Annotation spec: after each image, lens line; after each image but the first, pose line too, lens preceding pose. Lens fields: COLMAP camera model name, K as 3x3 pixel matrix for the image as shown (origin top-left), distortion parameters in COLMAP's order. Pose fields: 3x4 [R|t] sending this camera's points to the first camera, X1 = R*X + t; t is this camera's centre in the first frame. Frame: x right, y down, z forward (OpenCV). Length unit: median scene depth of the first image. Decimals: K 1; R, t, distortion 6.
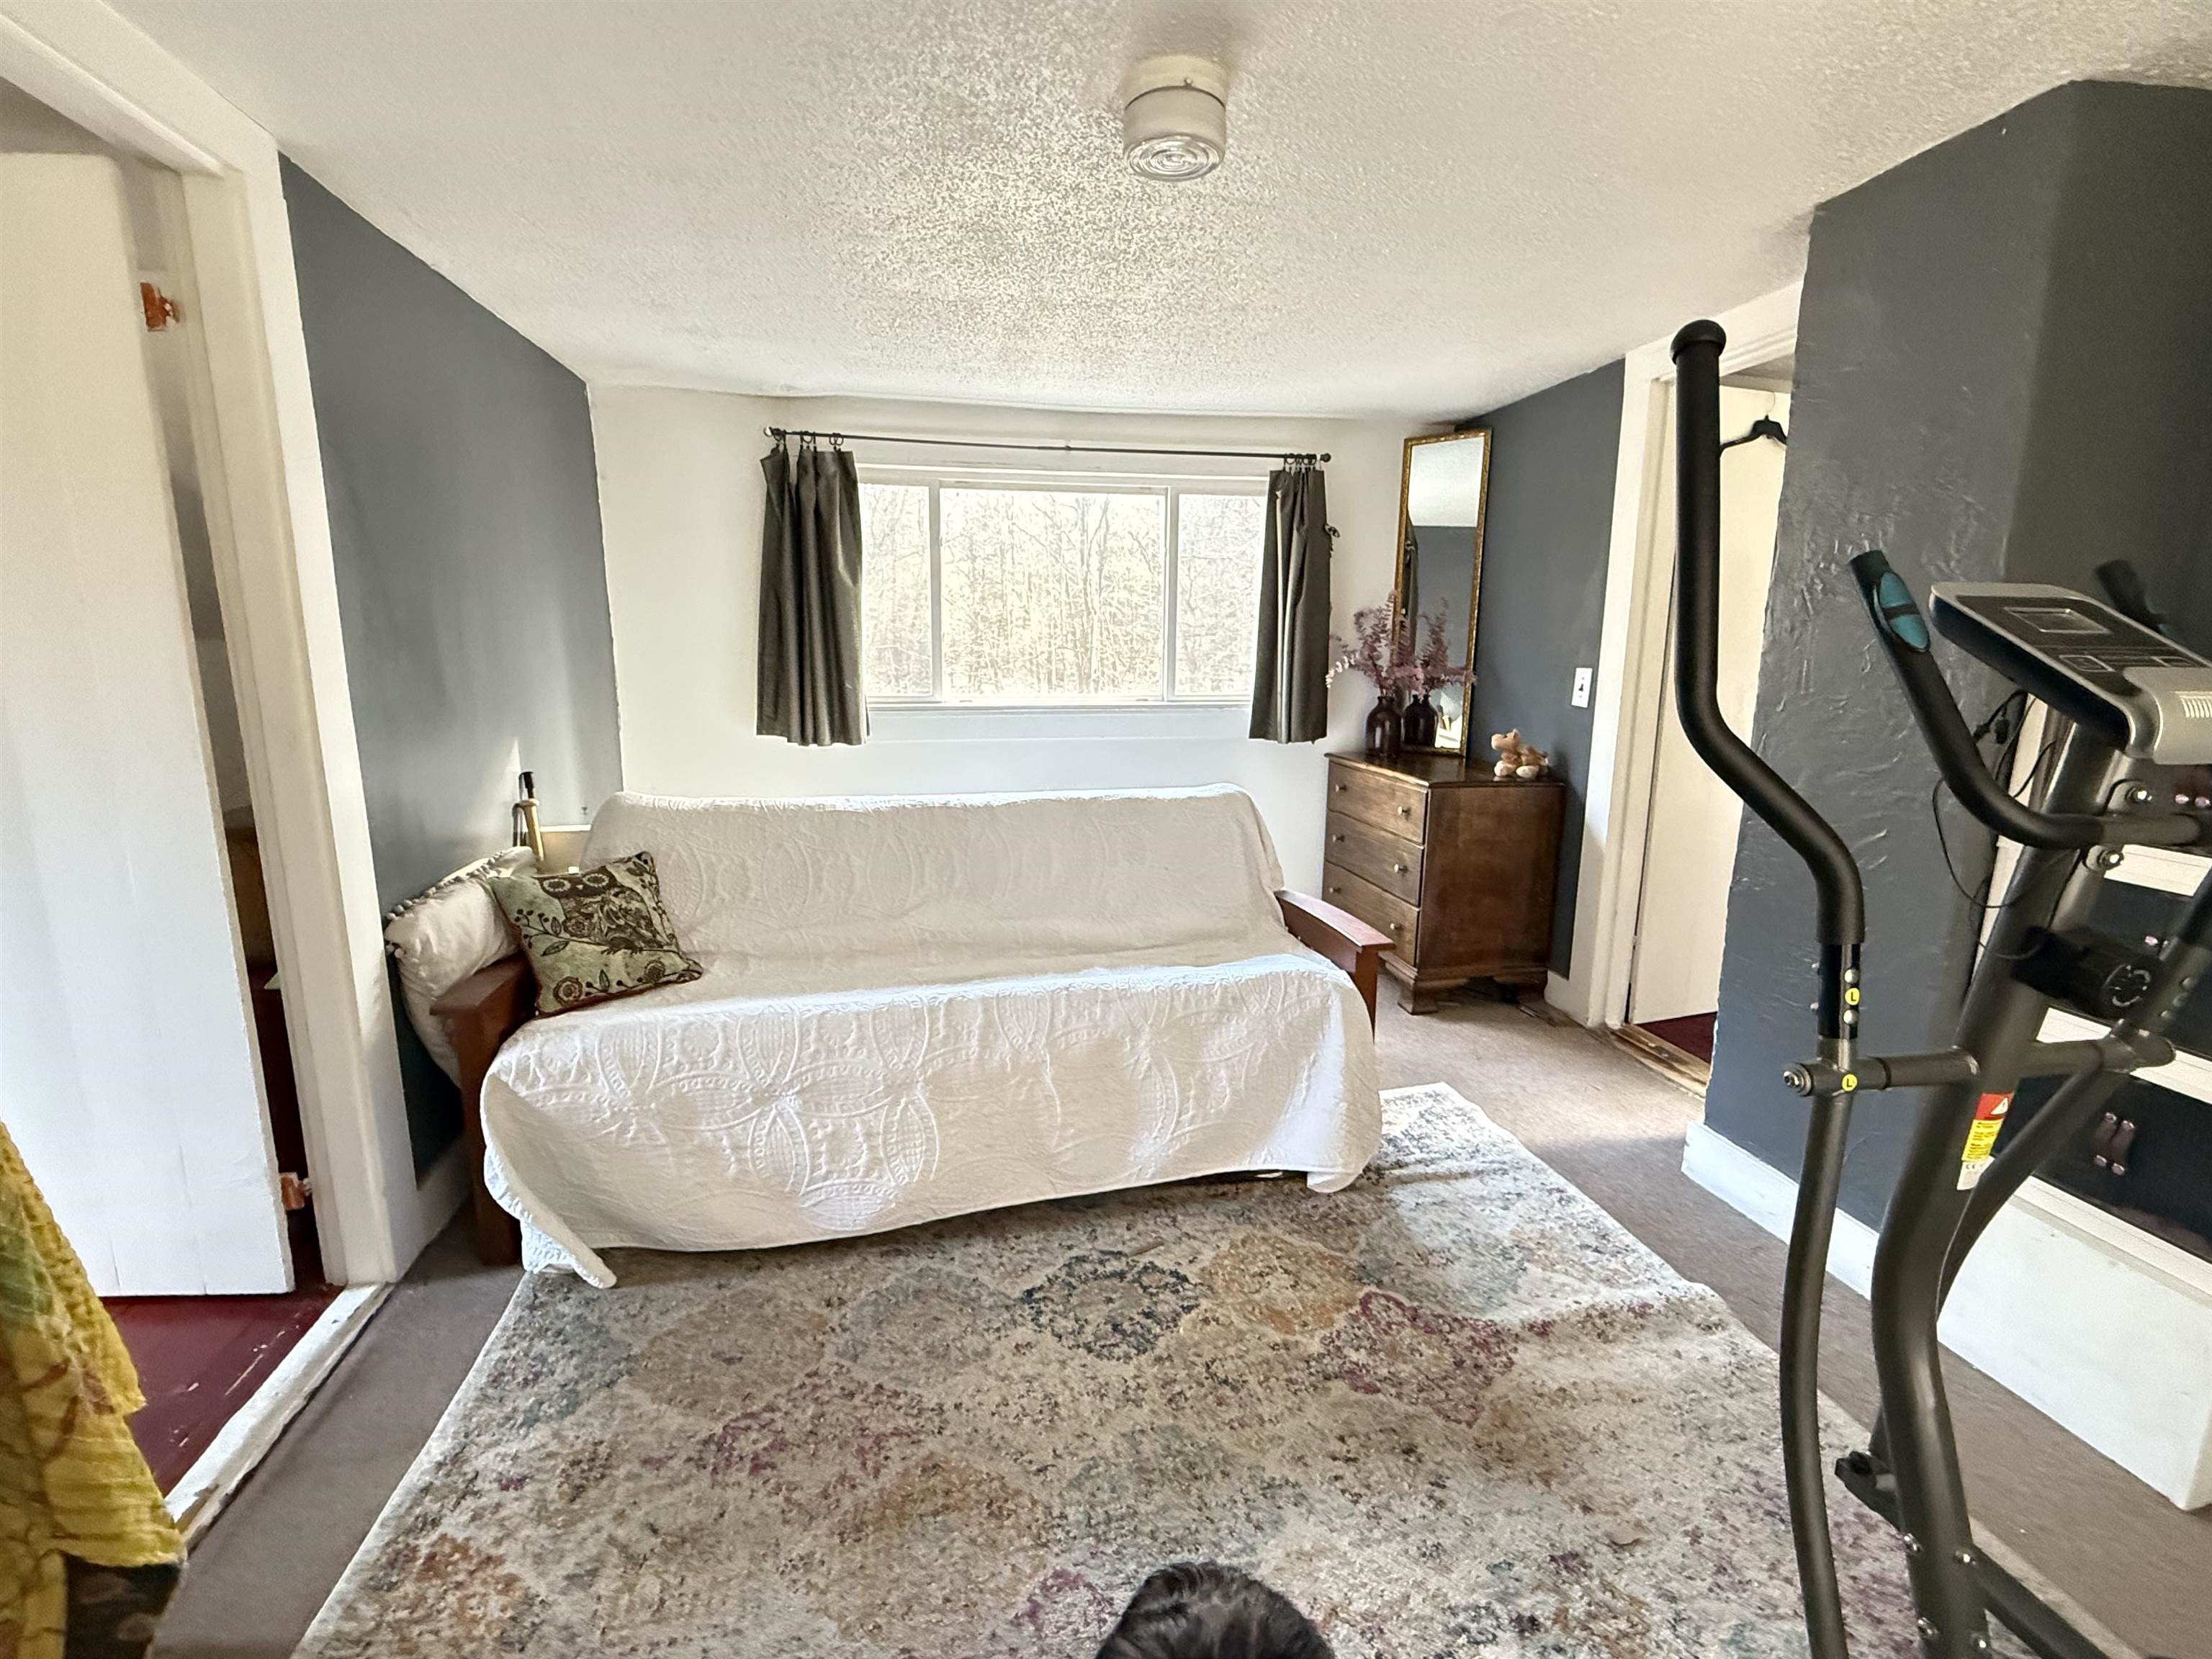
lens RADIAL K [[1002.8, 0, 1106.0], [0, 1002.8, 829.5], [0, 0, 1]] dist [0.002113, -0.000431]
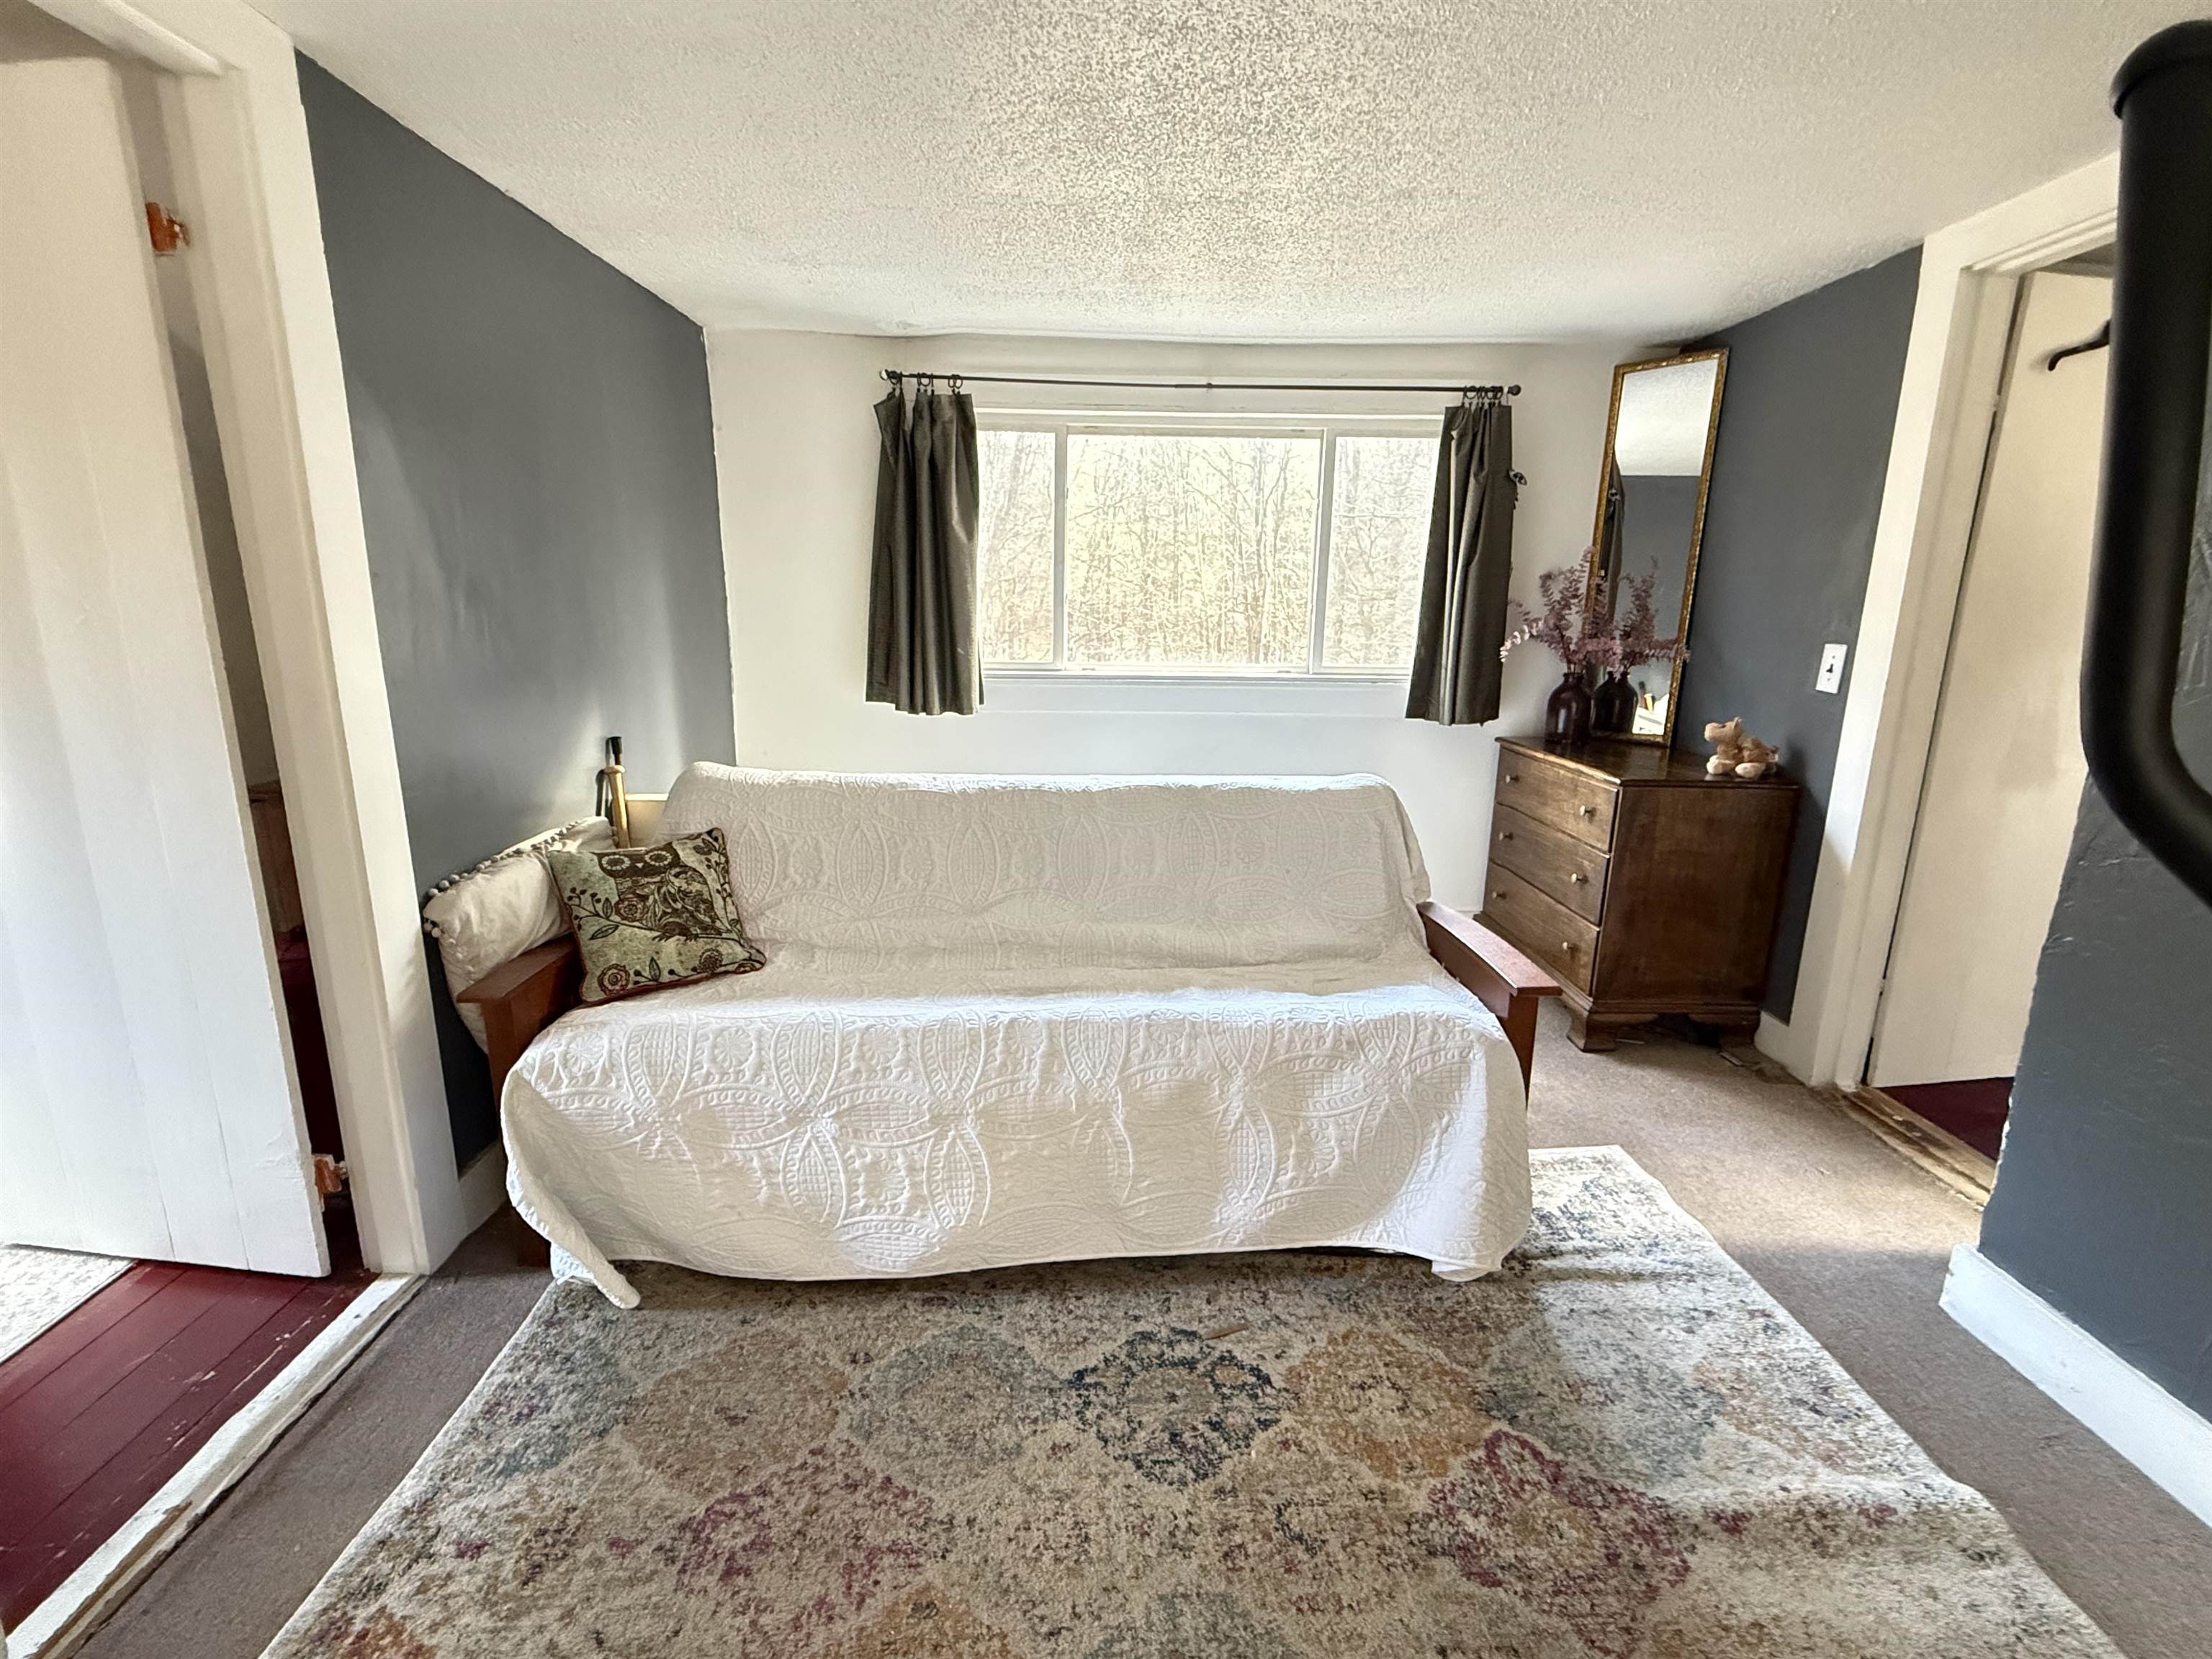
lens RADIAL K [[1002.8, 0, 1106.0], [0, 1002.8, 829.5], [0, 0, 1]] dist [0.002113, -0.000431]
pose [[0.985737, 0.045652, -0.161983, 0.059495], [-0.039839, 0.998446, 0.038960, -0.033077], [0.163510, -0.031951, 0.986024, 0.170188]]
